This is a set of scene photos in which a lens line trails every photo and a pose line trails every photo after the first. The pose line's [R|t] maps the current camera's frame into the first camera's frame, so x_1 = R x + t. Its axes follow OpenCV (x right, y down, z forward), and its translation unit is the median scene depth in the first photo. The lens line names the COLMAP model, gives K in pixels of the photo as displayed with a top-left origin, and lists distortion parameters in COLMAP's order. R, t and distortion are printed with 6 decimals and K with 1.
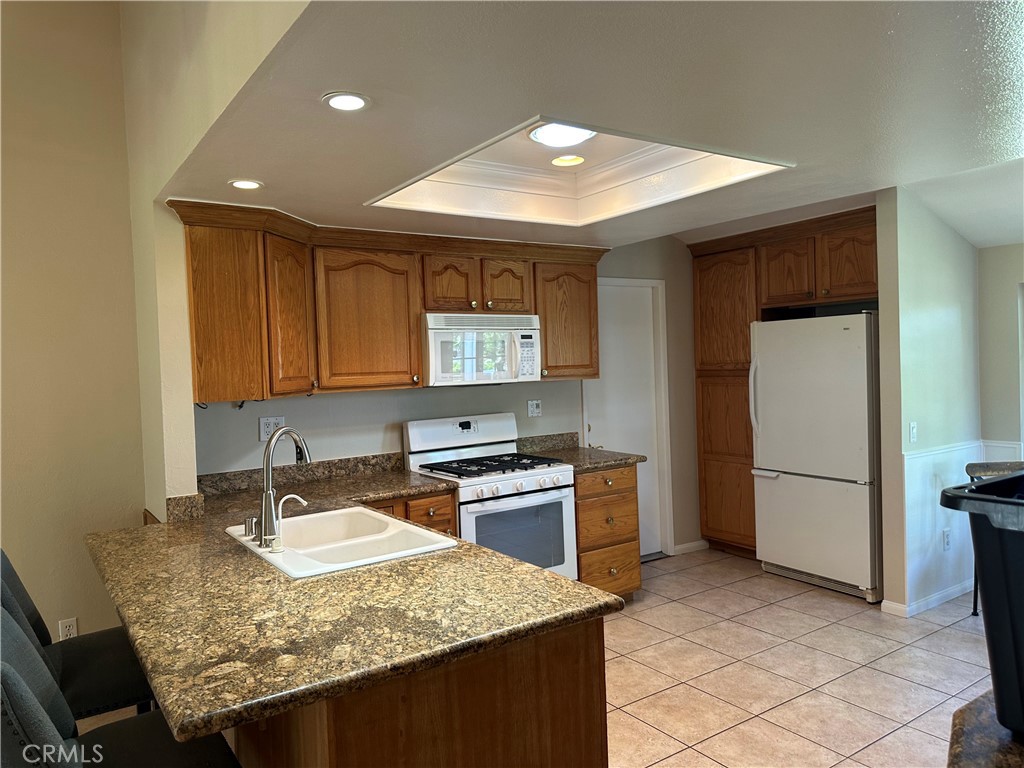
lens RADIAL K [[720.2, 0, 522.9], [0, 720.2, 378.4], [0, 0, 1]] dist [0.023723, -0.040594]
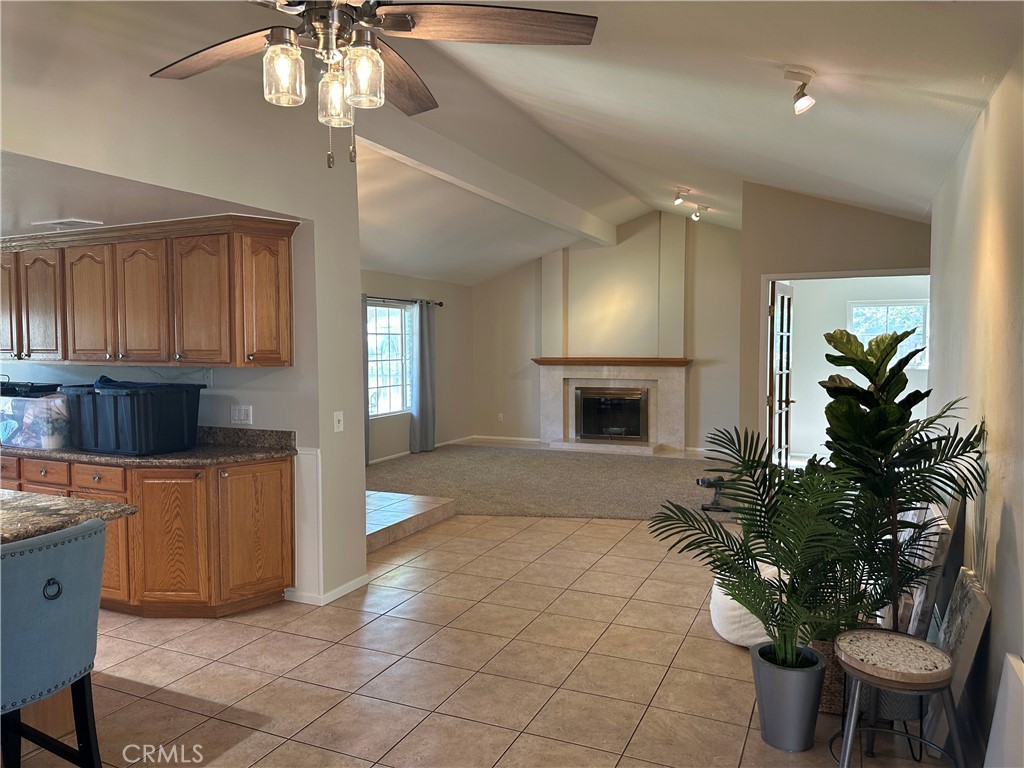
lens RADIAL K [[720.2, 0, 522.7], [0, 720.2, 373.8], [0, 0, 1]] dist [0.023723, -0.040594]
pose [[-0.505596, -0.001807, 0.862769, -1.356064], [0.043432, 0.998677, 0.027543, 0.016756], [-0.861677, 0.051397, -0.504848, 0.887464]]
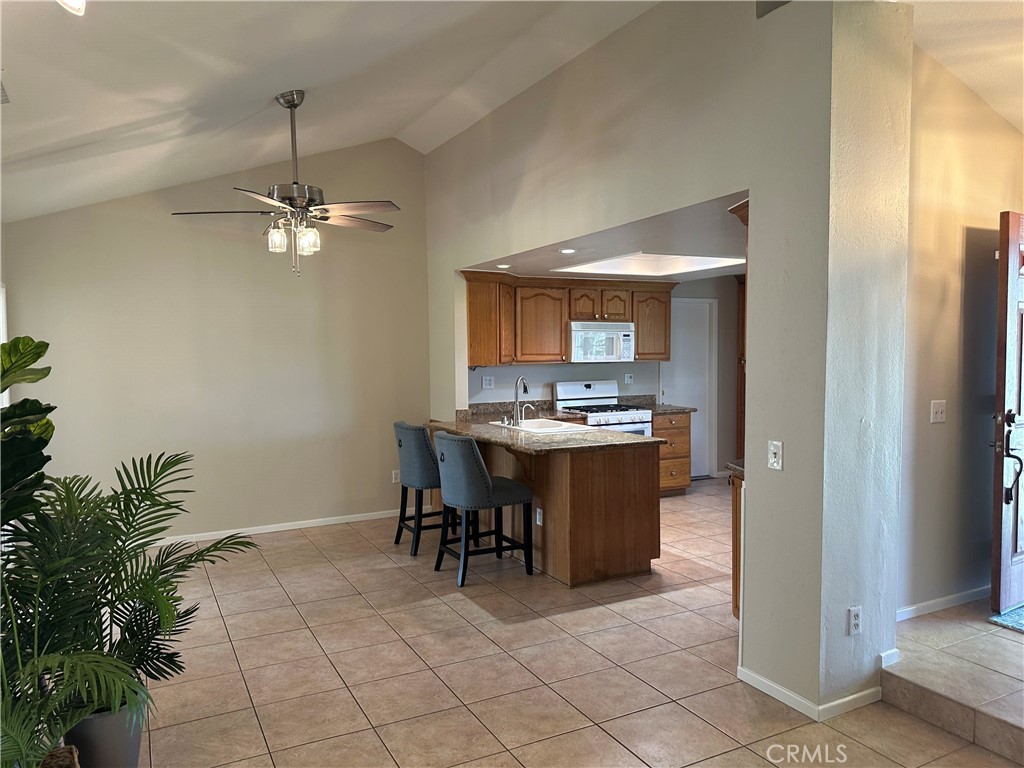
lens RADIAL K [[720.2, 0, 494.3], [0, 720.2, 374.0], [0, 0, 1]] dist [0.023723, -0.040594]
pose [[0.987691, 0.032437, -0.153019, -0.041112], [-0.030101, 0.999393, 0.017559, 0.013311], [0.153496, -0.012737, 0.988067, -0.764113]]
